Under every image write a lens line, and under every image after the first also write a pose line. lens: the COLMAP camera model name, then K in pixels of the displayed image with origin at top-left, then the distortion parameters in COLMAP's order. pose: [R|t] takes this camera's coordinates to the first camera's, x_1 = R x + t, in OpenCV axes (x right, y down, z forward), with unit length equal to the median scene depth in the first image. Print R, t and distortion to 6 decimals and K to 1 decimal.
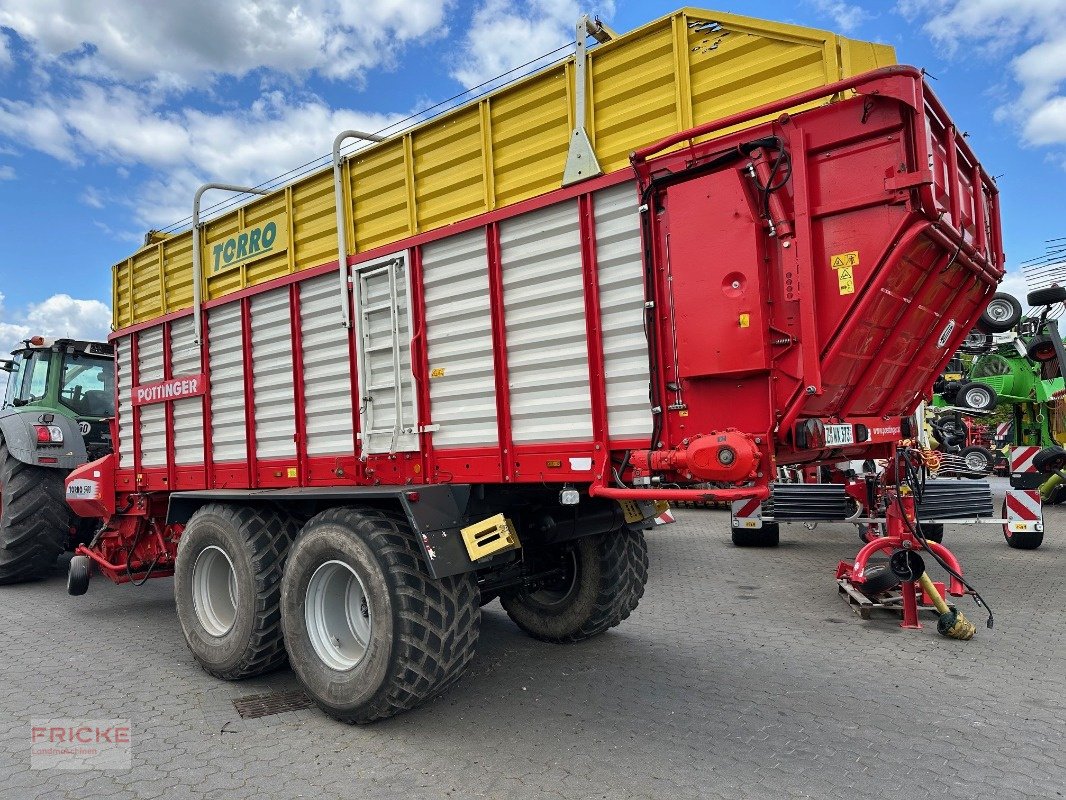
lens RADIAL K [[941.0, 0, 533.0], [0, 941.0, 400.0], [0, 0, 1]] dist [0.052225, -0.005999]
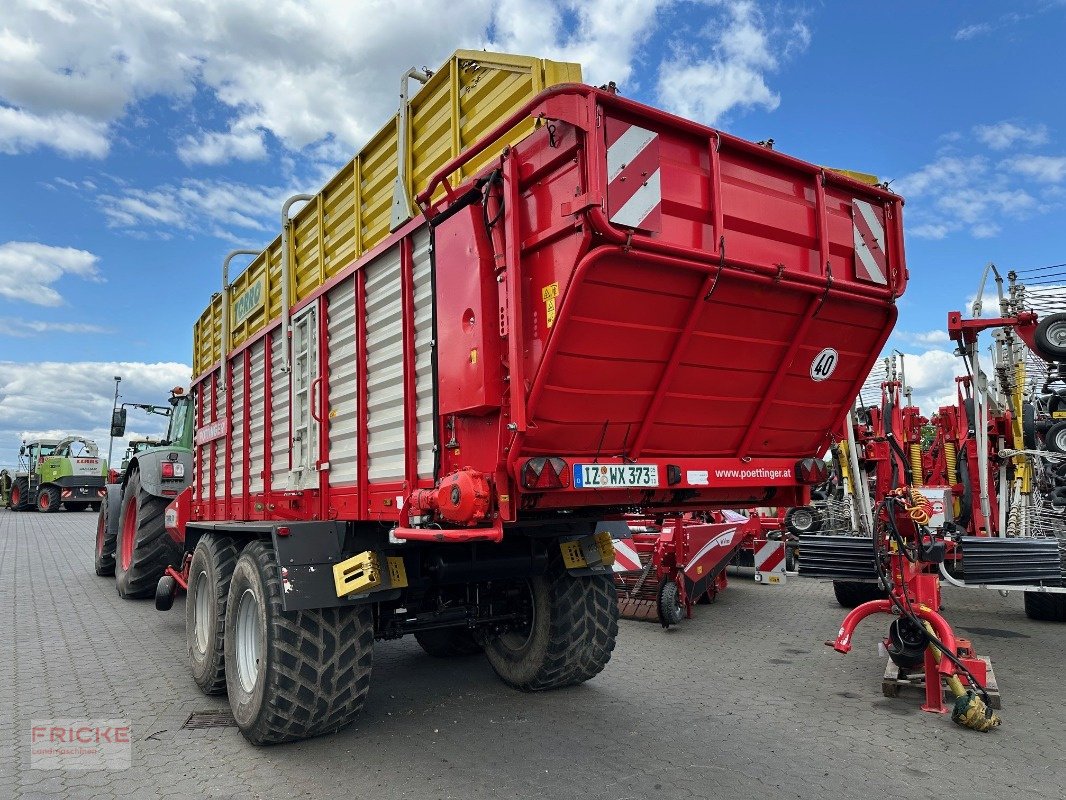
lens RADIAL K [[938.4, 0, 452.2], [0, 938.4, 383.5], [0, 0, 1]] dist [0.034825, -0.005869]
pose [[0.937180, -0.021541, -0.348180, 0.387853], [0.000020, 0.998095, -0.061696, 0.001837], [0.348846, 0.057813, 0.935395, 0.063095]]
